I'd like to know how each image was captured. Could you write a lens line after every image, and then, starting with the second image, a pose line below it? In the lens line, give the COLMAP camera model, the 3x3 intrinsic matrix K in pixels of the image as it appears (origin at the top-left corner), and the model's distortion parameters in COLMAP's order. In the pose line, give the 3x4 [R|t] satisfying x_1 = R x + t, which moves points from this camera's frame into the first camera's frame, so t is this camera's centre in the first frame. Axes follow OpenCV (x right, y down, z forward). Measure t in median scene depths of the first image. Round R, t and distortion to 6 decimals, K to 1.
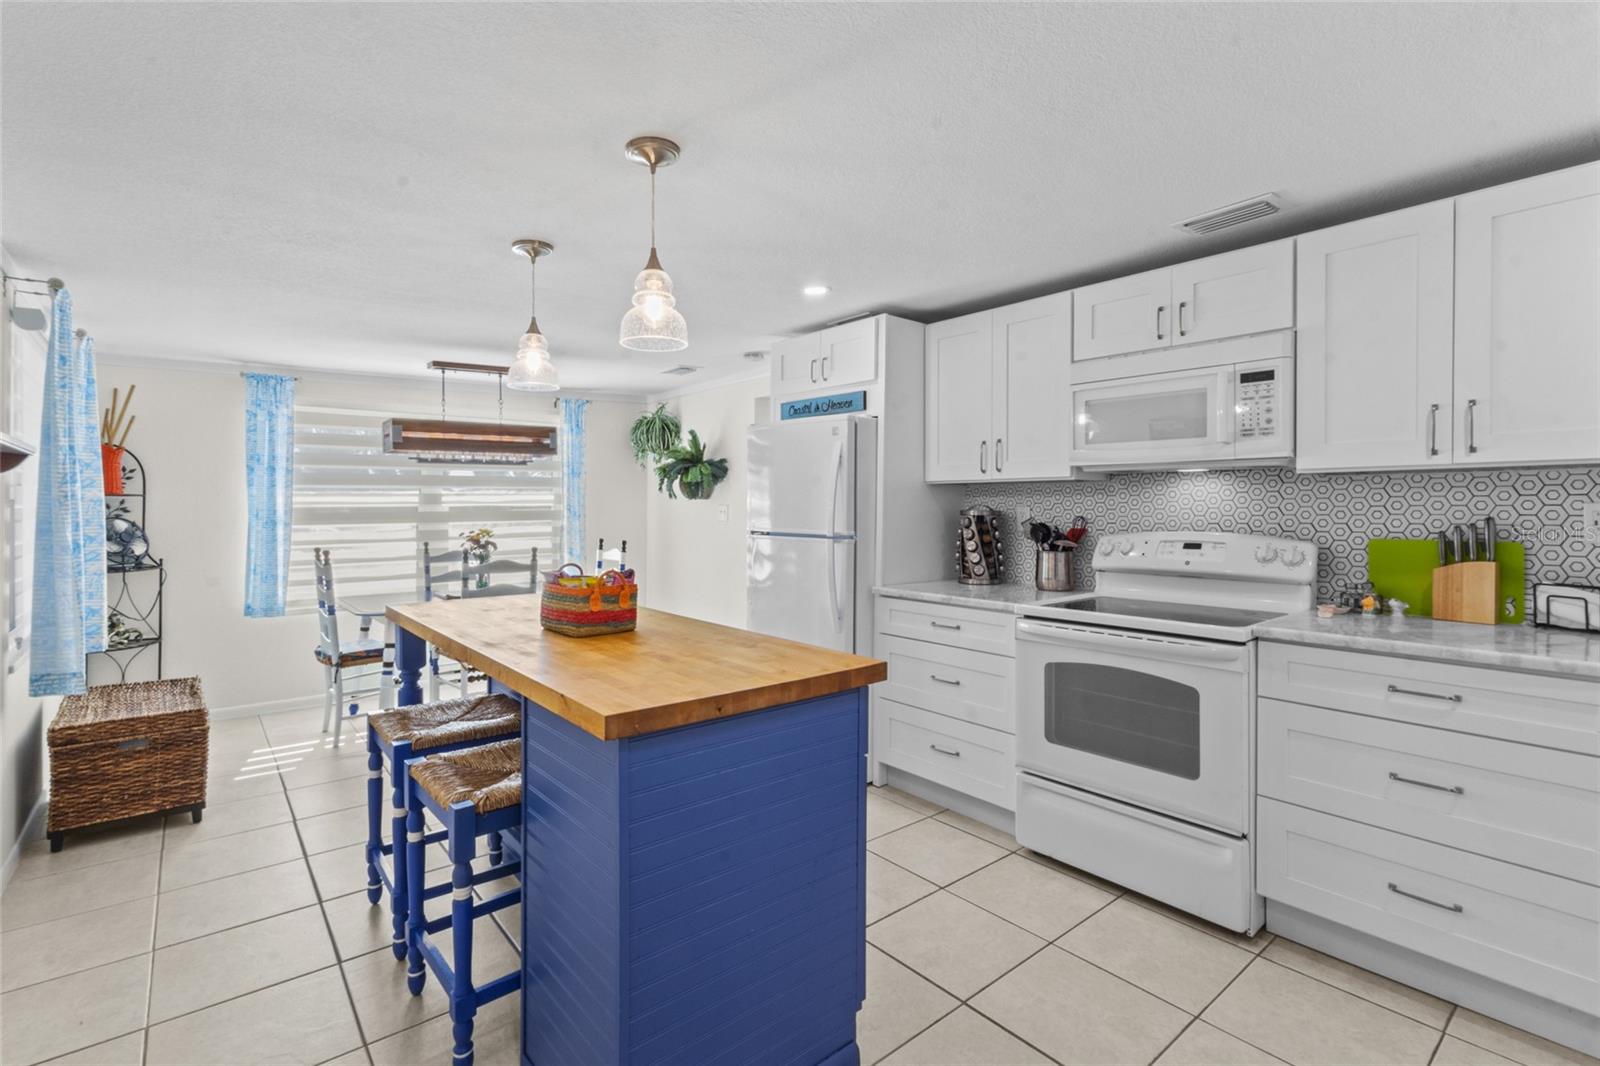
lens RADIAL K [[744.3, 0, 795.9], [0, 744.3, 513.1], [0, 0, 1]] dist [-0.000673, 0.000044]
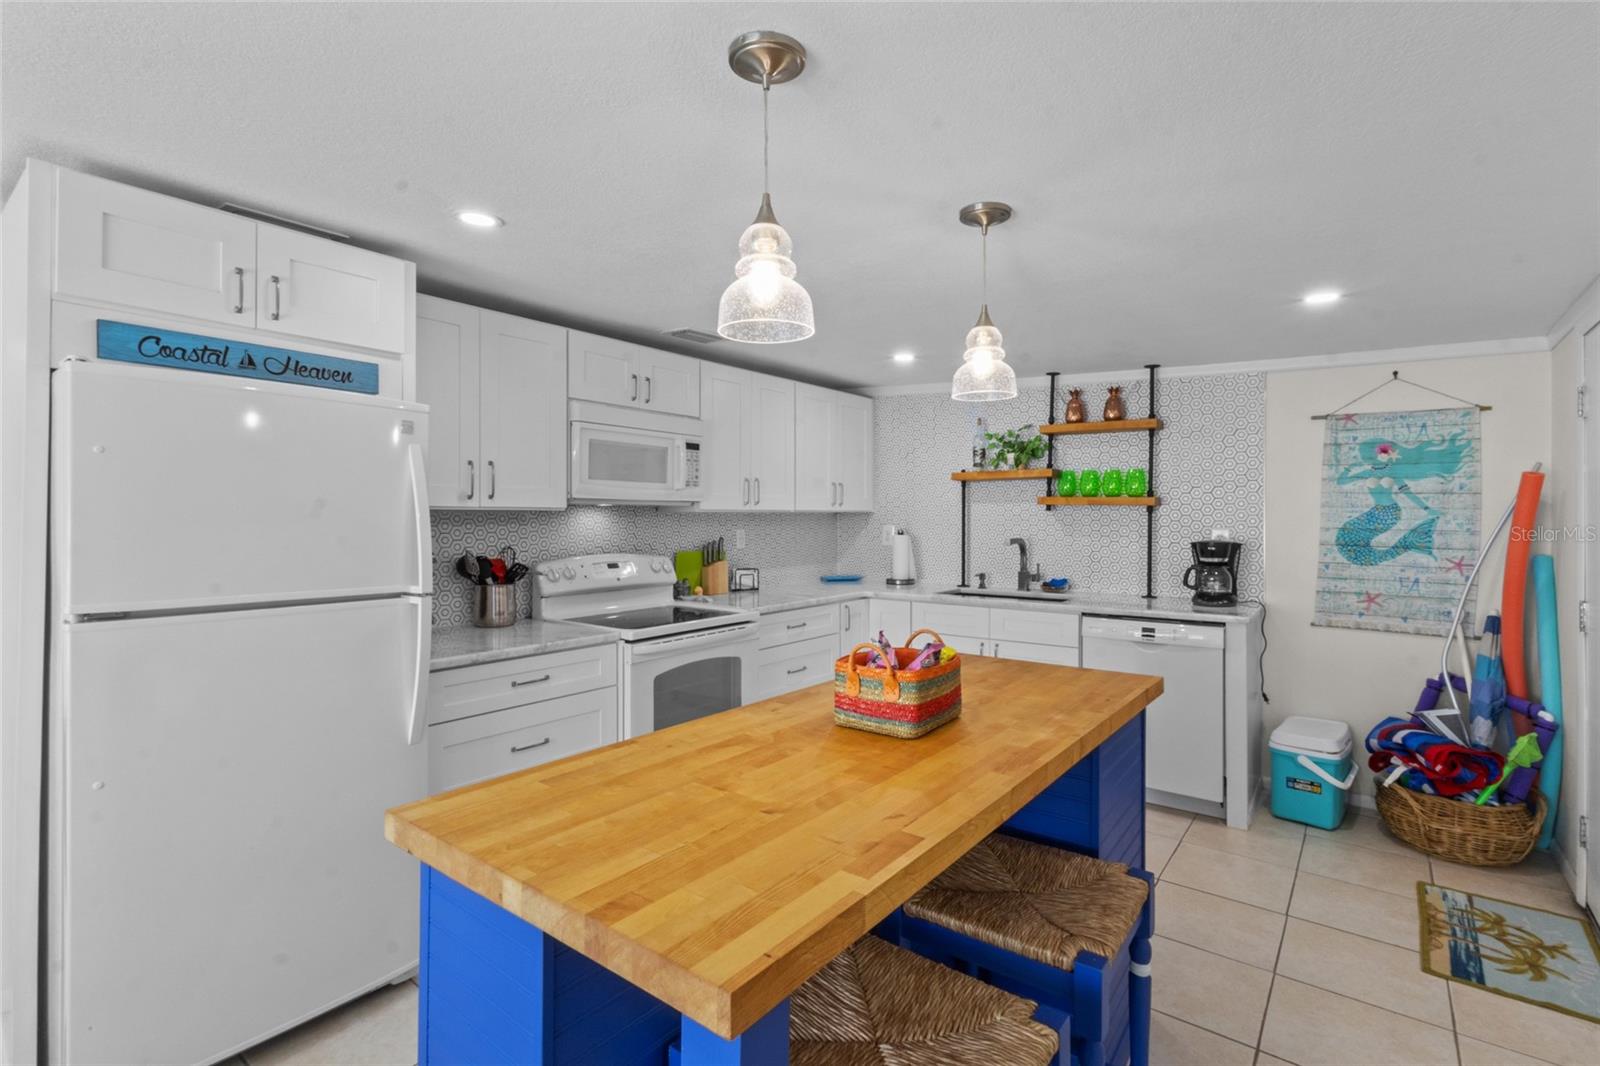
lens RADIAL K [[744.3, 0, 795.9], [0, 744.3, 513.1], [0, 0, 1]] dist [-0.000673, 0.000044]
pose [[-0.217354, 0.004505, 0.976082, -0.779515], [0.008364, 0.999961, -0.002753, -0.039368], [-0.976057, 0.007566, -0.217383, 1.001200]]
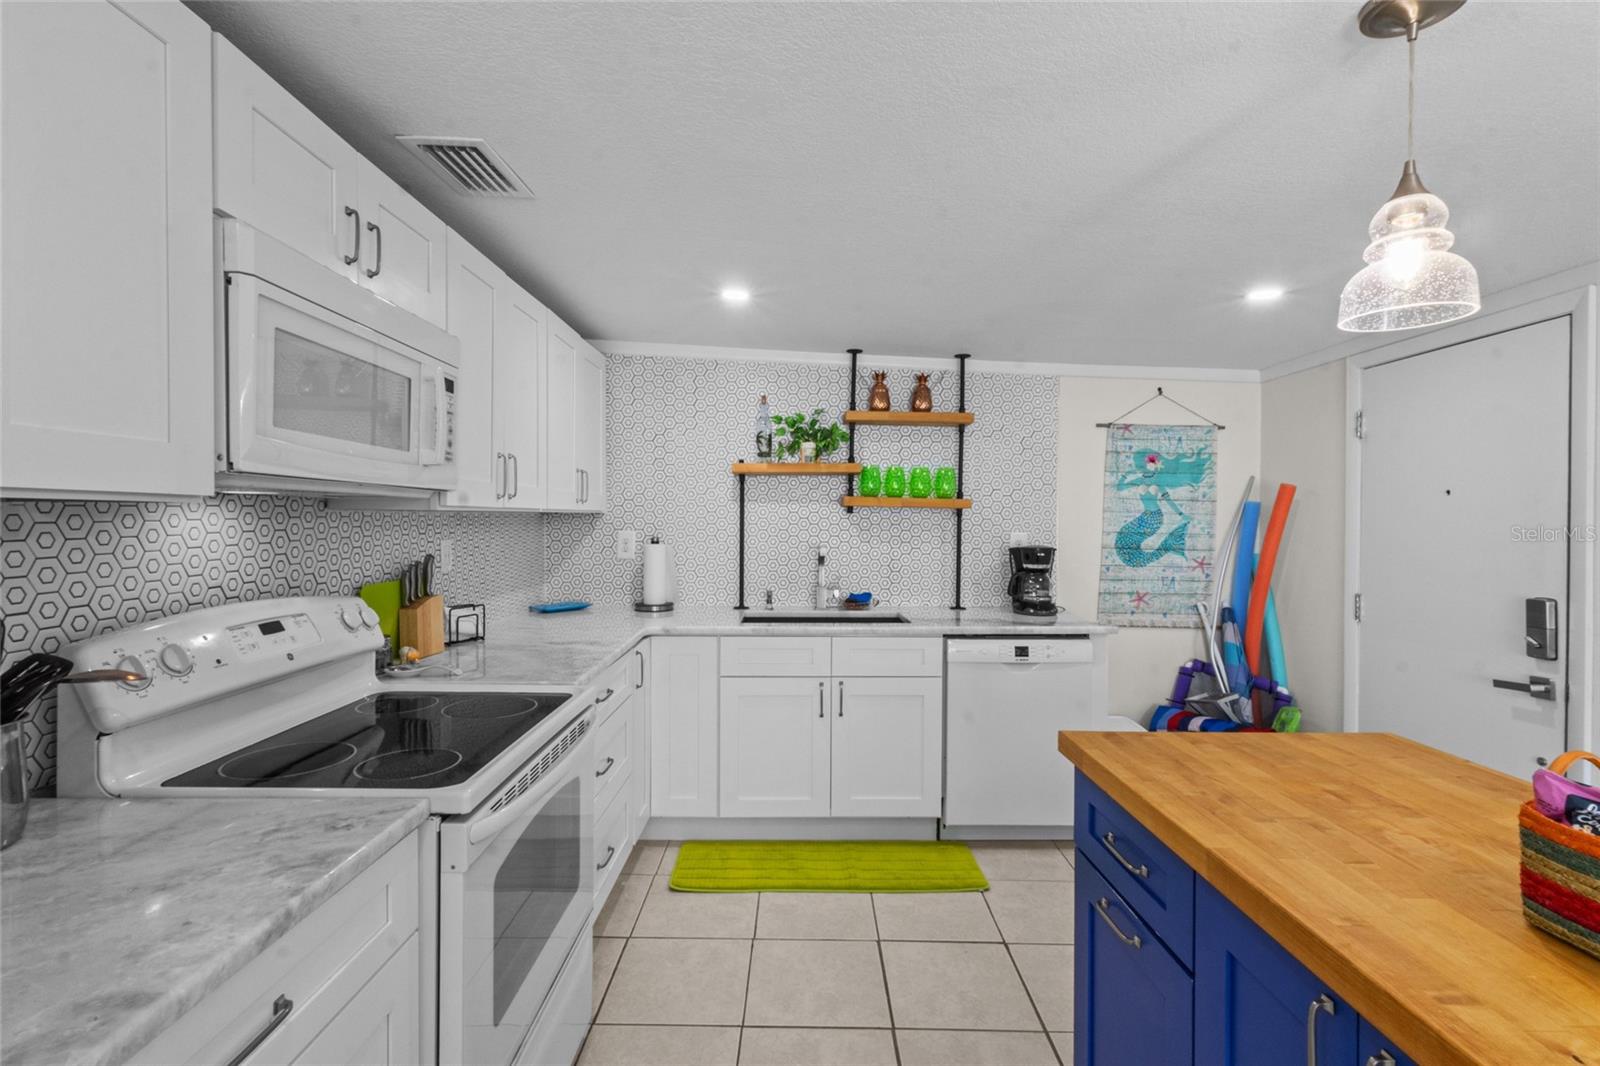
lens RADIAL K [[737.8, 0, 797.7], [0, 737.8, 525.1], [0, 0, 1]] dist [-0.000050, 0.000056]
pose [[-0.767449, -0.008539, 0.641053, -0.133893], [0.001280, 0.999889, 0.014850, -0.042487], [-0.641108, 0.012217, -0.767353, 1.208354]]
